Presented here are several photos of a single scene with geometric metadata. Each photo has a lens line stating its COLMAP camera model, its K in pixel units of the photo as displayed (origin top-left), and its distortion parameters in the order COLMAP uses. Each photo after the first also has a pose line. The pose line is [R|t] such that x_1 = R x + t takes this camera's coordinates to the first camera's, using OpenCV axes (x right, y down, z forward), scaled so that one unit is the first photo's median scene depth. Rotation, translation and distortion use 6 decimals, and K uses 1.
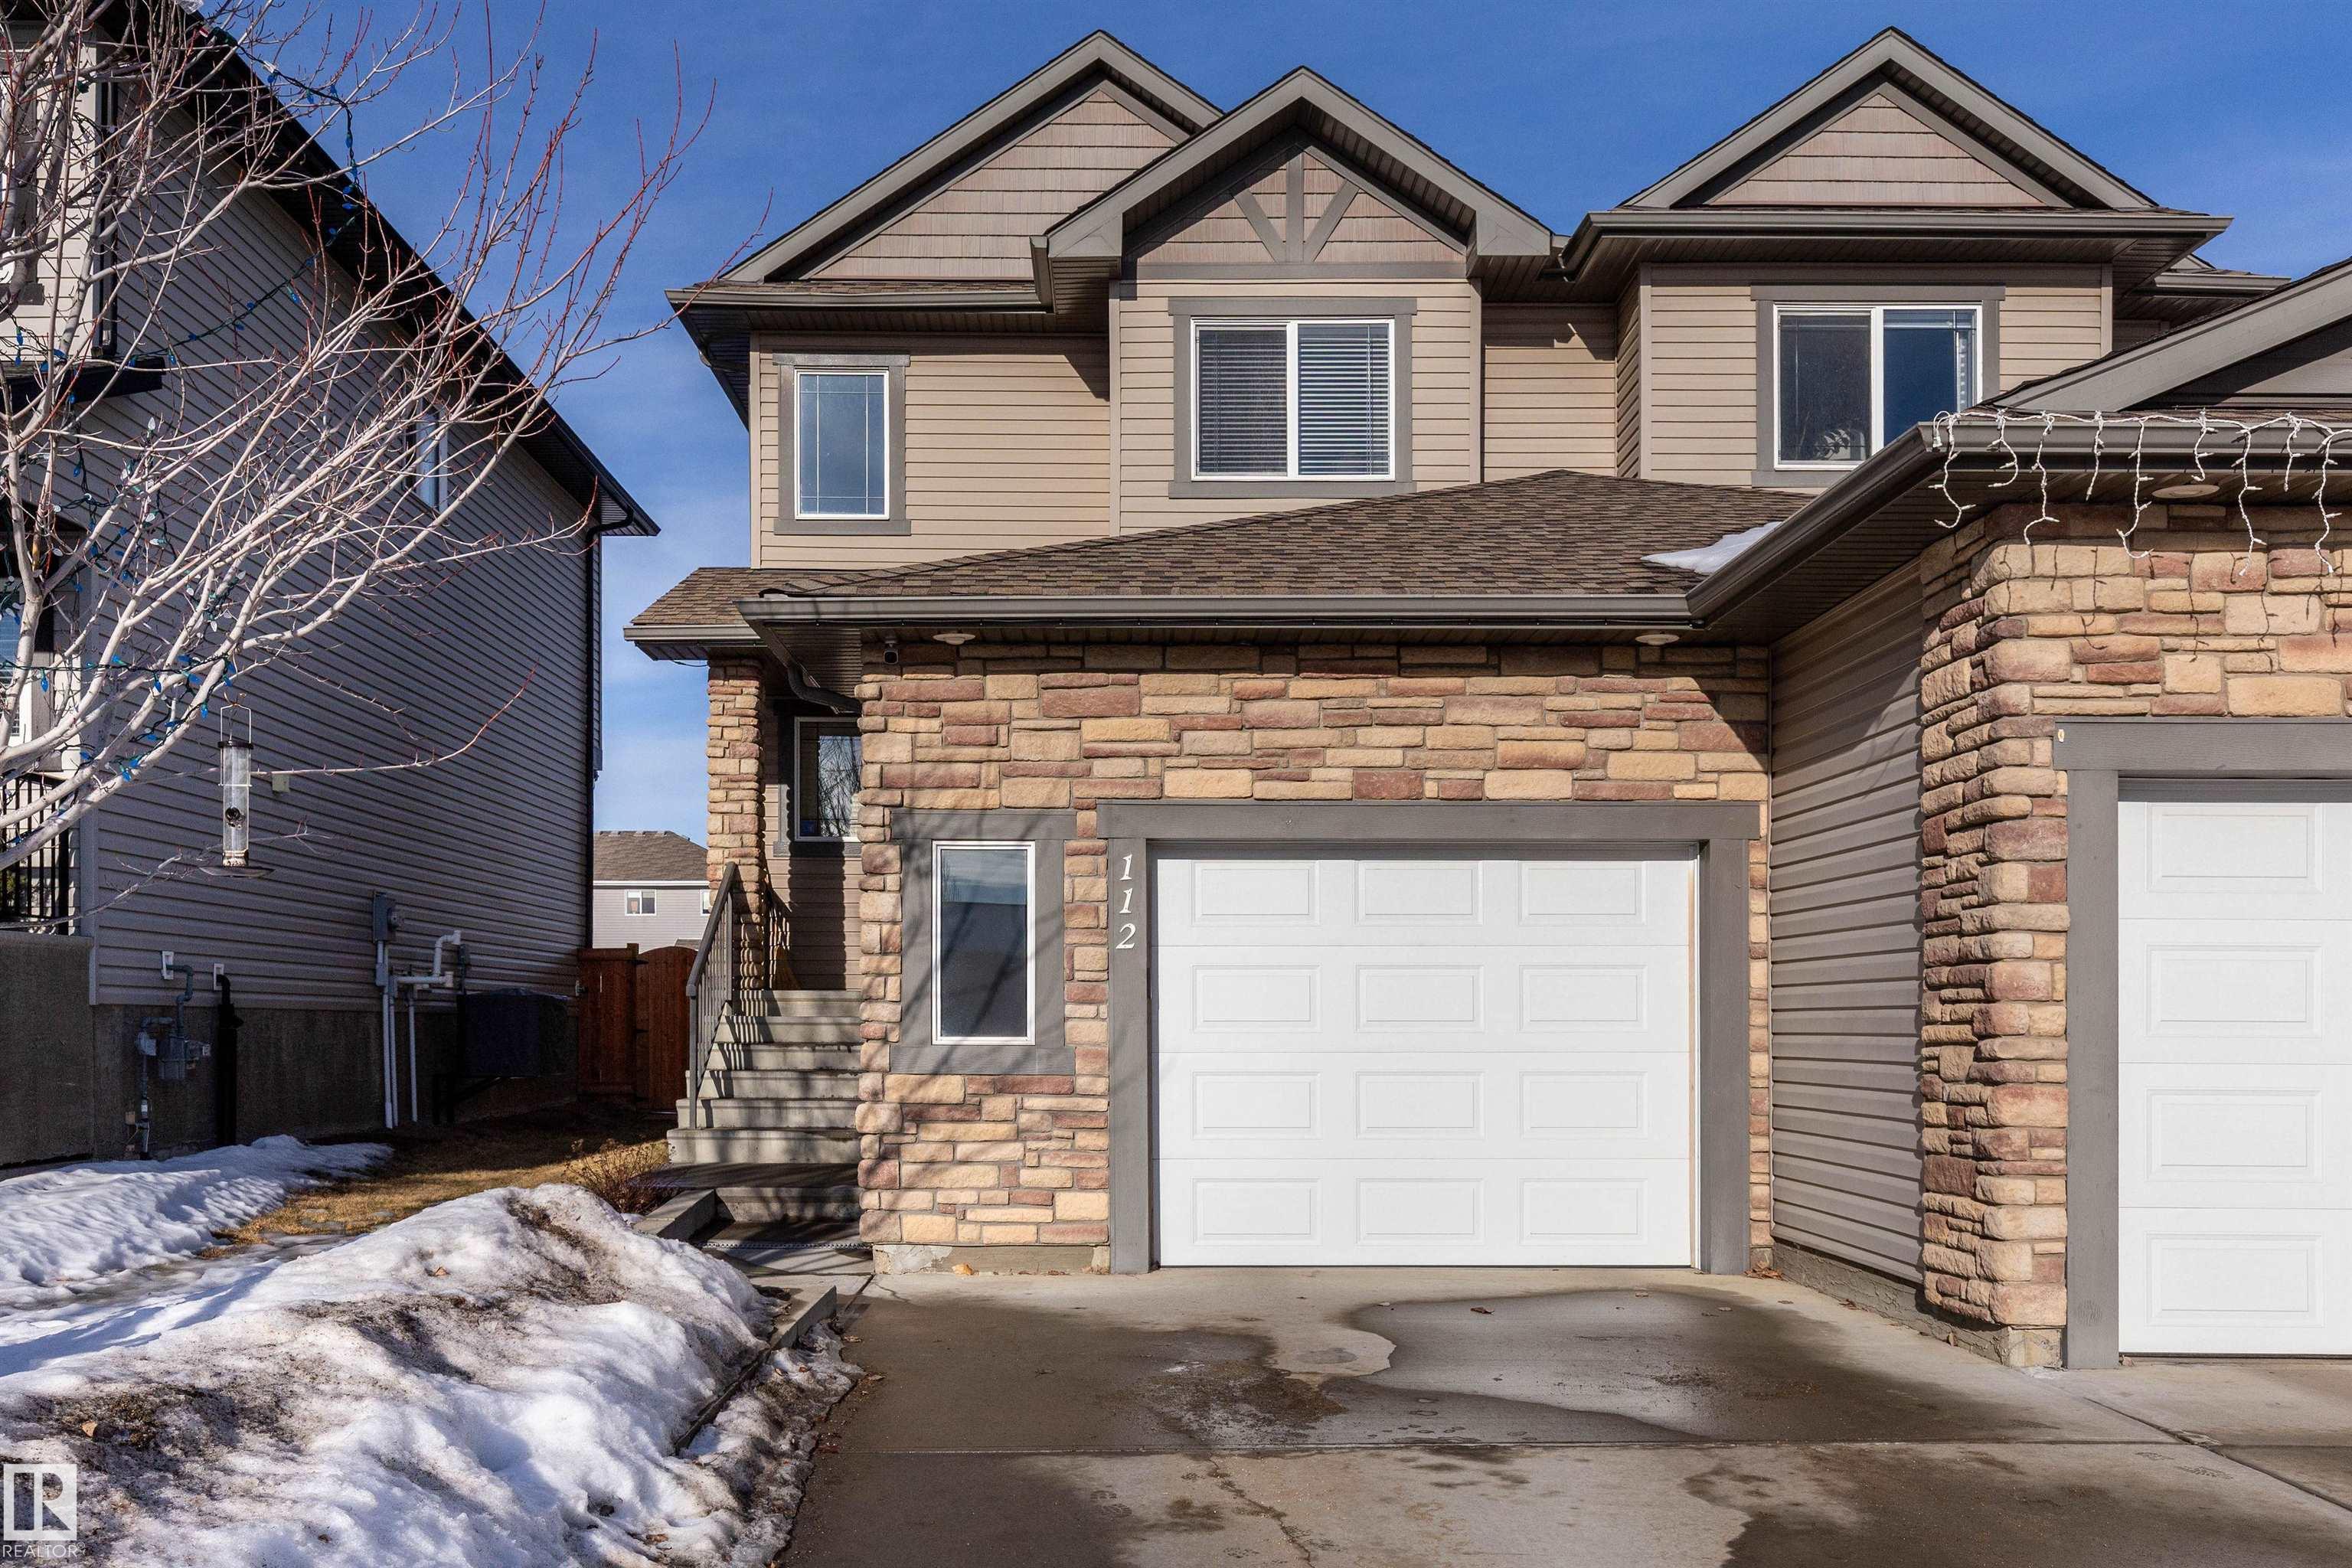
lens RADIAL K [[1841.8, 0, 1176.0], [0, 1841.8, 784.0], [0, 0, 1]] dist [0.038393, 0.000146]
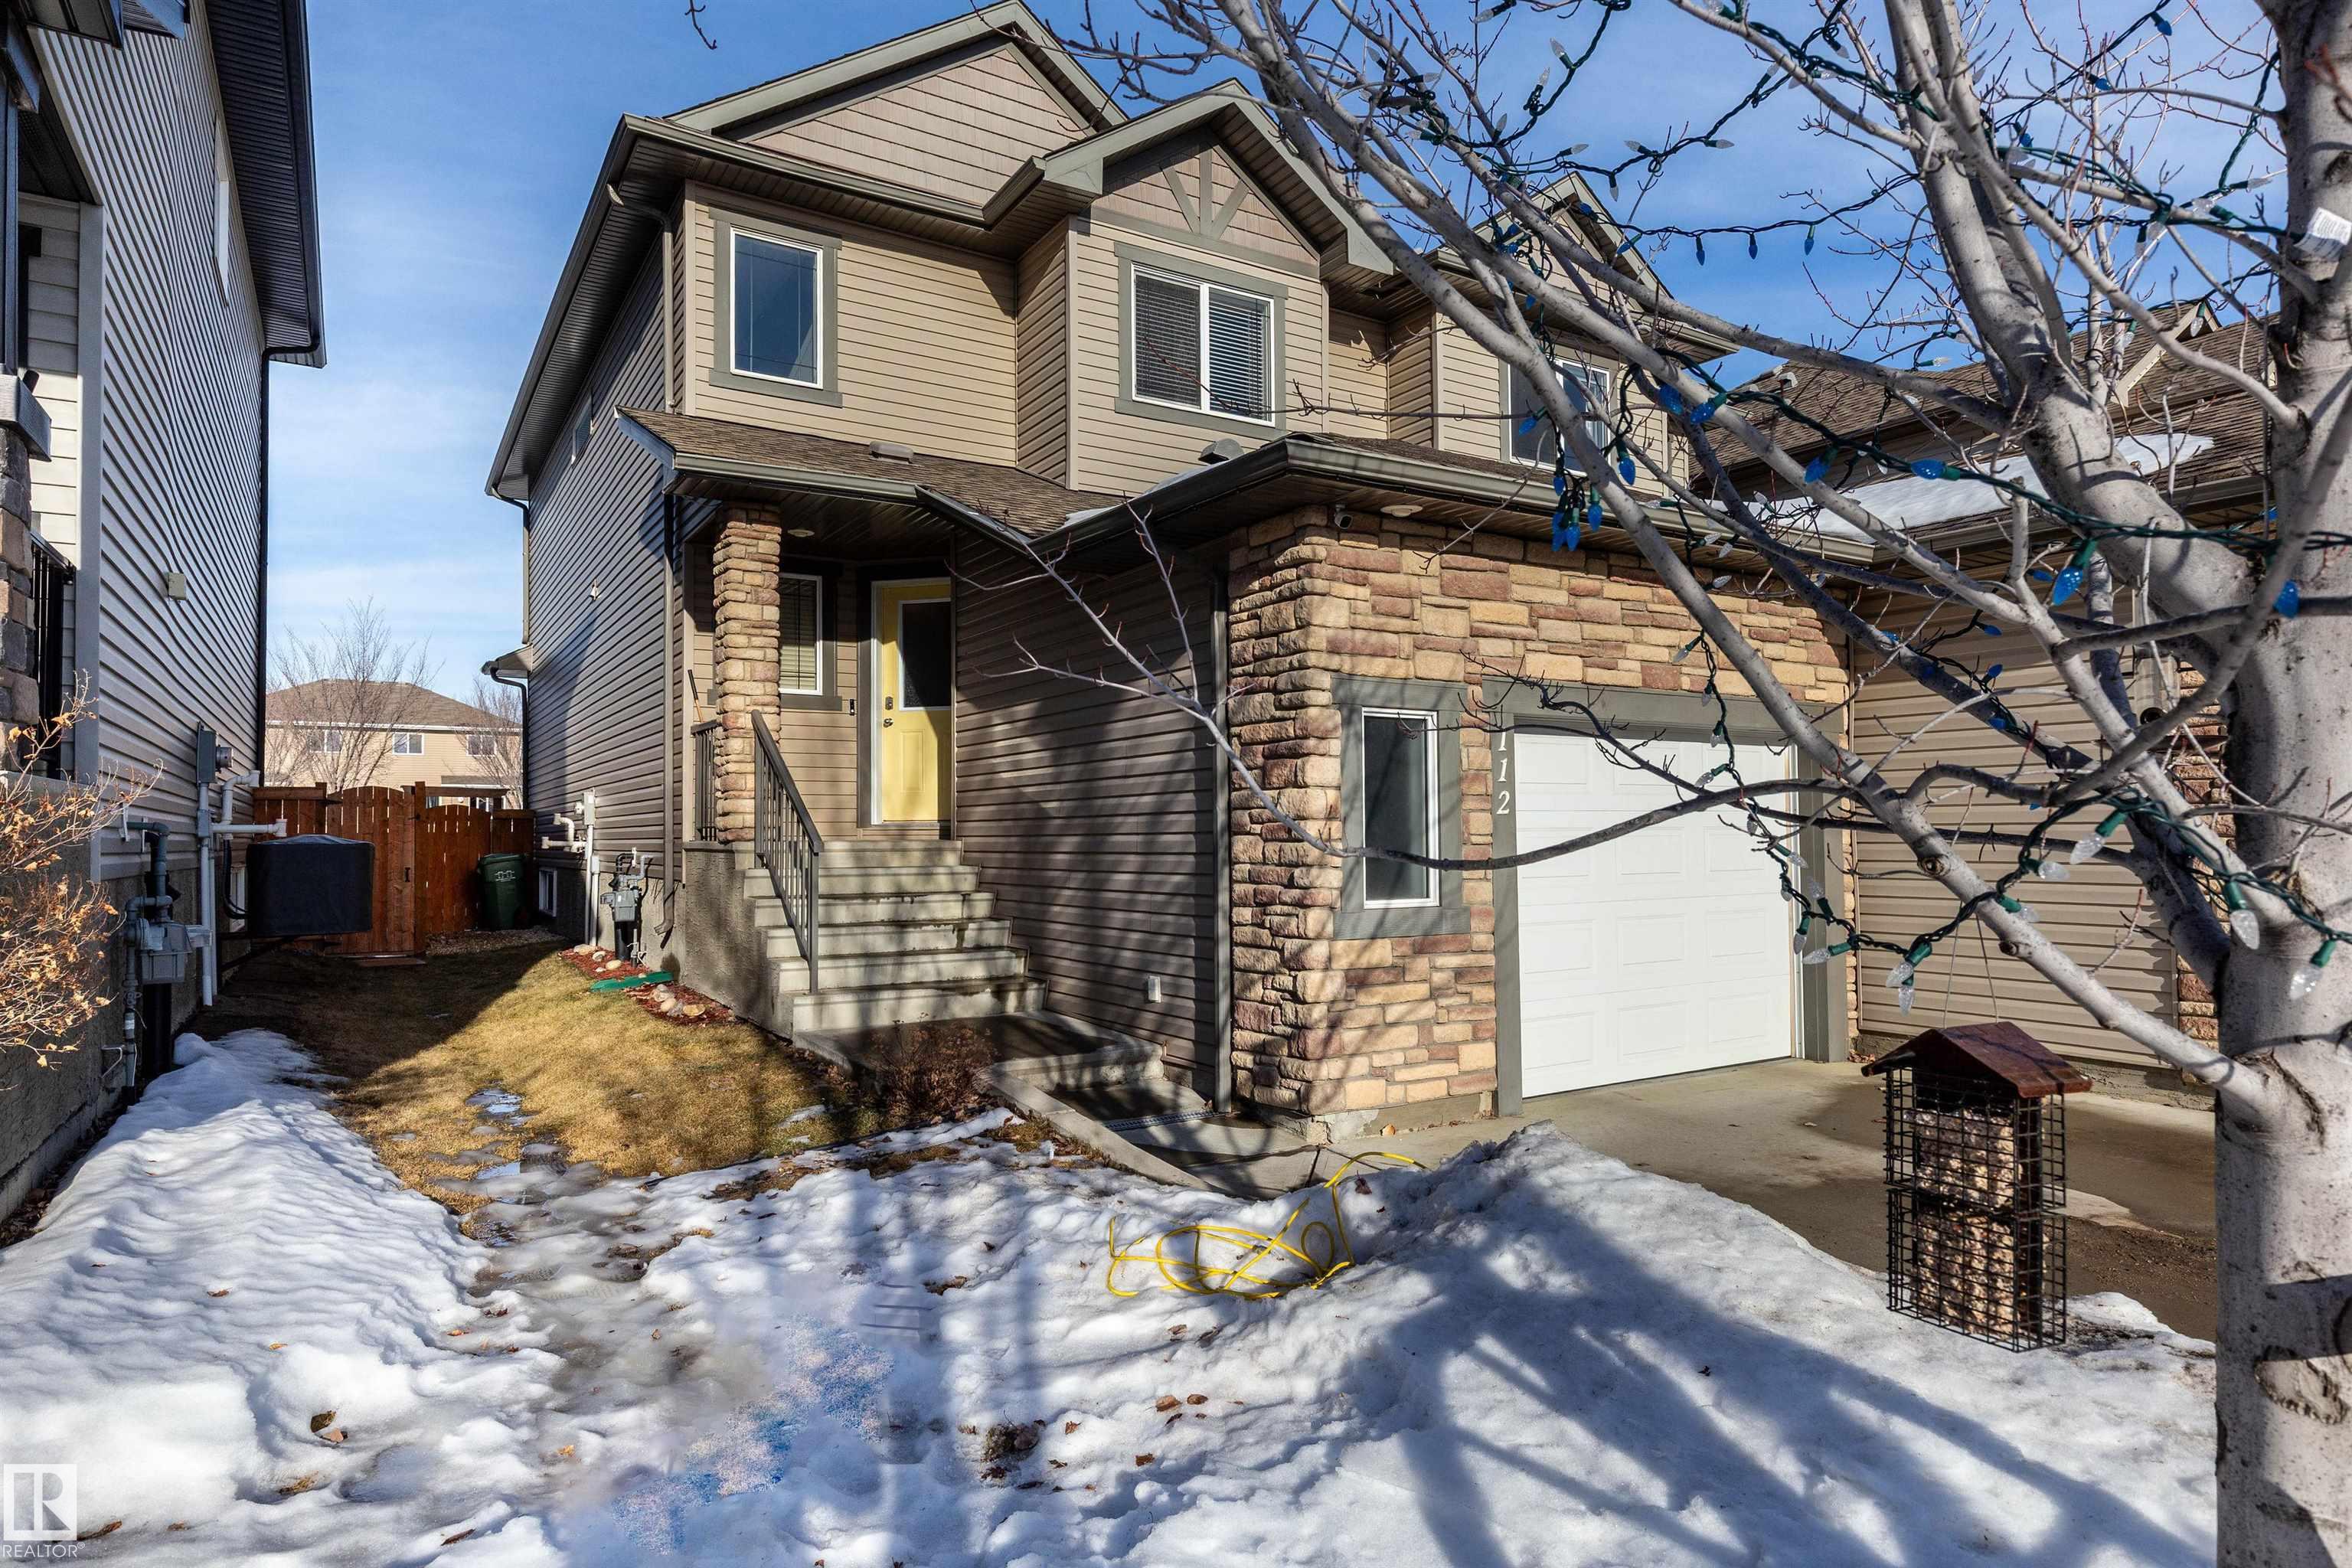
lens RADIAL K [[1270.3, 0, 1179.4], [0, 1270.3, 667.7], [0, 0, 1]] dist [0.024791, -0.000027]
pose [[0.859967, 0.059419, 0.506879, -0.569951], [-0.058885, 0.998118, -0.017100, 0.026842], [-0.506941, -0.015142, 0.861848, 0.445789]]
